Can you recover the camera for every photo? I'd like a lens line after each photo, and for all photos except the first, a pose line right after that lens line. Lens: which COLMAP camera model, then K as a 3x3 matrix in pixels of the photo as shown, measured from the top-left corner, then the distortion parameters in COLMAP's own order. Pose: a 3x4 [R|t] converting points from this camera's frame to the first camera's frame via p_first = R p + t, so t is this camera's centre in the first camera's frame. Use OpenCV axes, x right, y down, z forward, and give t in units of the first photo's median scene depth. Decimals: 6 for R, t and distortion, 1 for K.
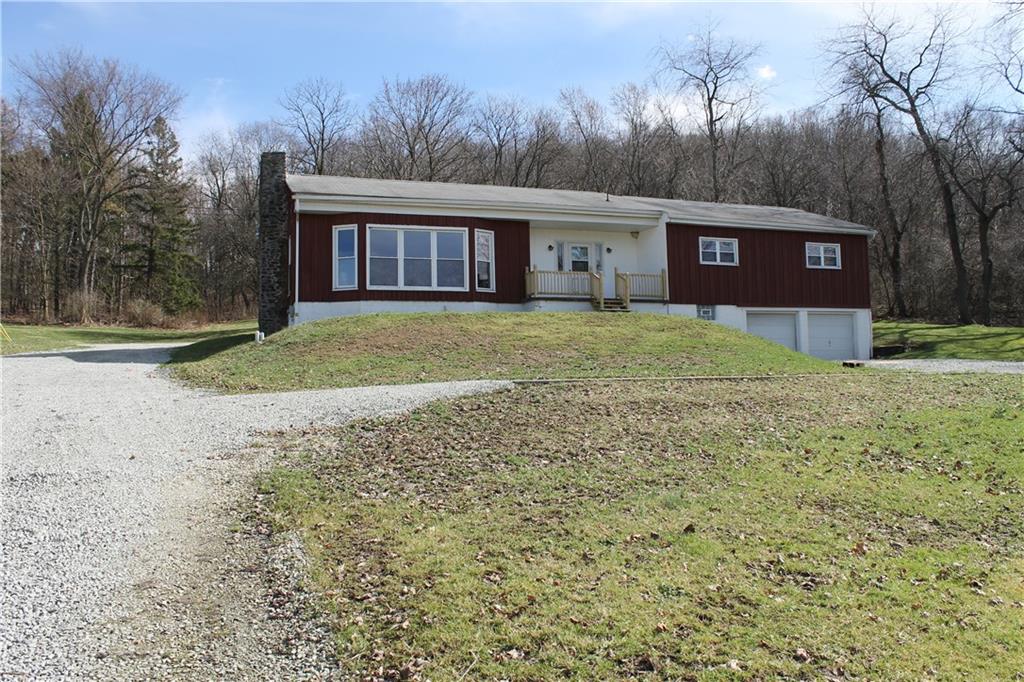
lens RADIAL K [[873.4, 0, 512.0], [0, 873.4, 341.0], [0, 0, 1]] dist [-0.163627, 0.143452]
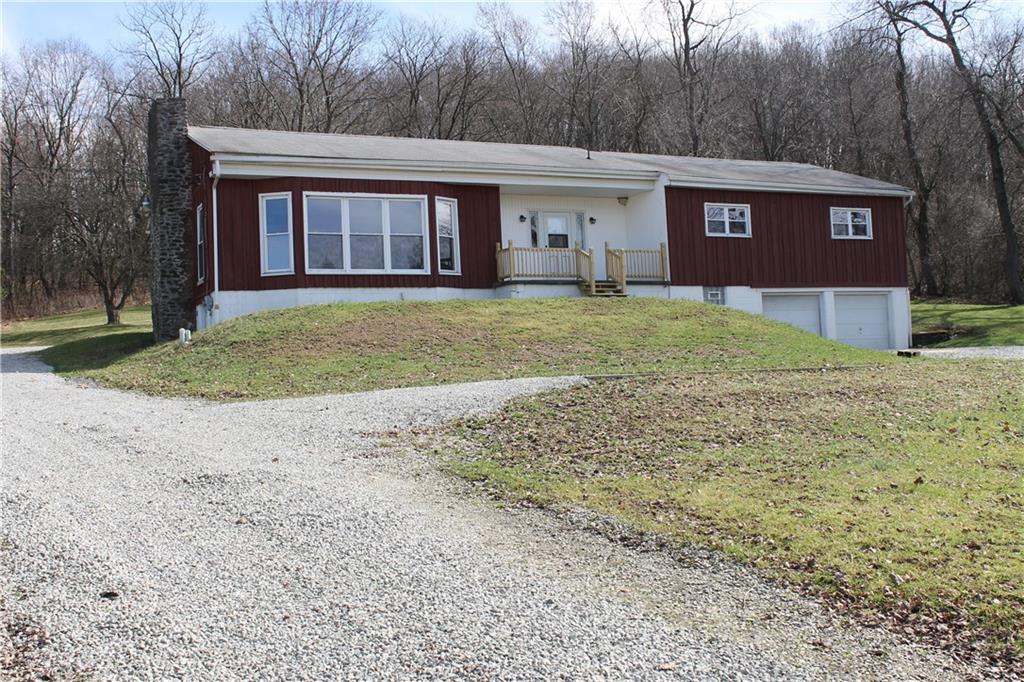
lens RADIAL K [[1193.5, 0, 512.0], [0, 1193.5, 341.0], [0, 0, 1]] dist [-0.070799, 0.017703]
pose [[0.993806, -0.020786, 0.109172, -0.088461], [0.020433, 0.999782, 0.004358, 0.001157], [-0.109239, -0.002101, 0.994013, -0.094179]]
